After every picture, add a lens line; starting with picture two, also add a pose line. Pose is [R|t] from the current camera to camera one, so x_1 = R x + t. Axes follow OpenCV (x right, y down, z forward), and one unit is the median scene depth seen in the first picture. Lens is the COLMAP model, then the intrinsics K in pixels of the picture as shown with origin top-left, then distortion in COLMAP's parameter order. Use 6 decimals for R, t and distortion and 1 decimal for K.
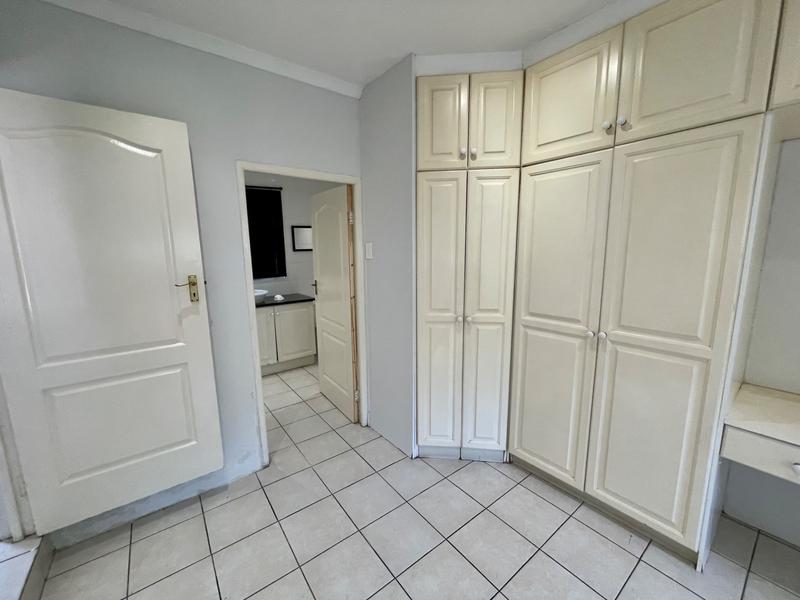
lens RADIAL K [[324.0, 0, 399.1], [0, 324.0, 301.1], [0, 0, 1]] dist [-0.000398, -0.000621]
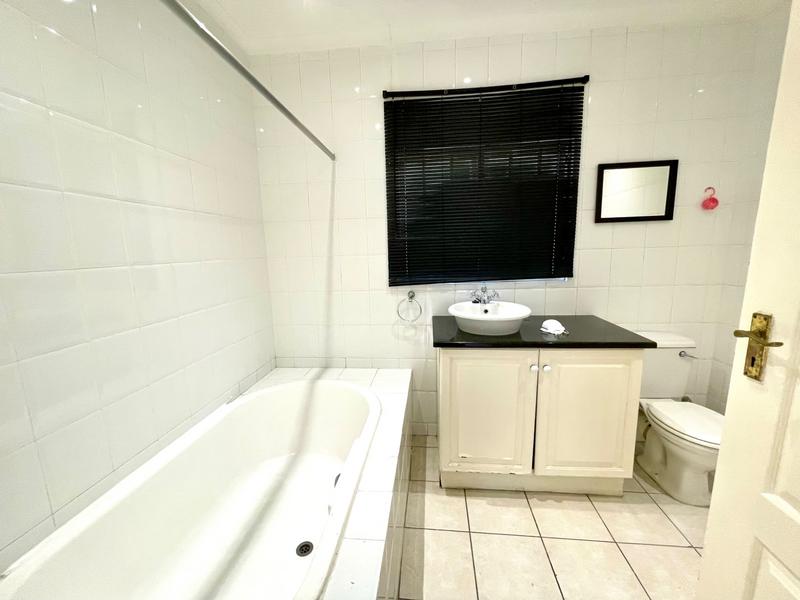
lens RADIAL K [[324.0, 0, 399.1], [0, 324.0, 301.1], [0, 0, 1]] dist [-0.000398, -0.000621]
pose [[0.728184, 0.107973, -0.676824, -0.217827], [-0.090257, 0.994020, 0.061468, -0.050395], [0.679413, 0.016328, 0.733574, 0.507126]]
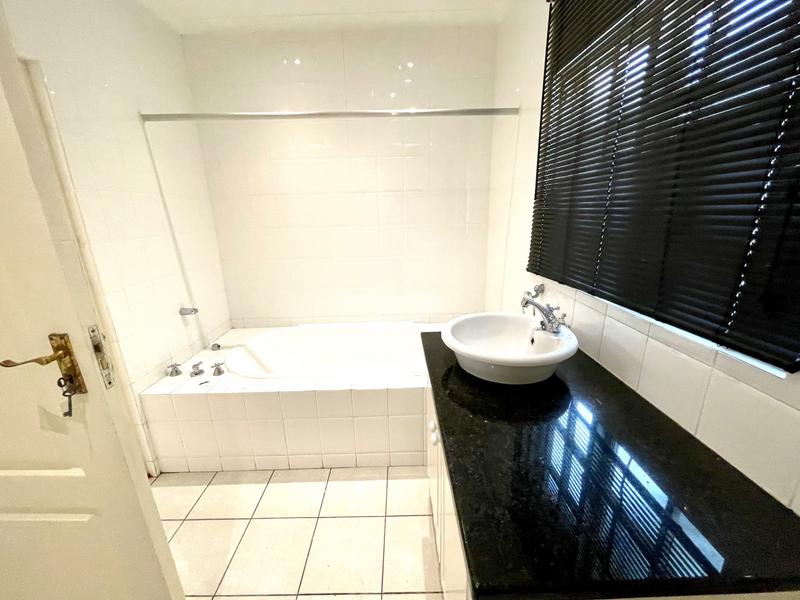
lens RADIAL K [[324.0, 0, 399.1], [0, 324.0, 301.1], [0, 0, 1]] dist [-0.000398, -0.000621]
pose [[-0.604927, 0.245184, -0.757594, -0.168220], [-0.089084, 0.924604, 0.370366, -0.140756], [0.791282, 0.291534, -0.537476, 0.972732]]
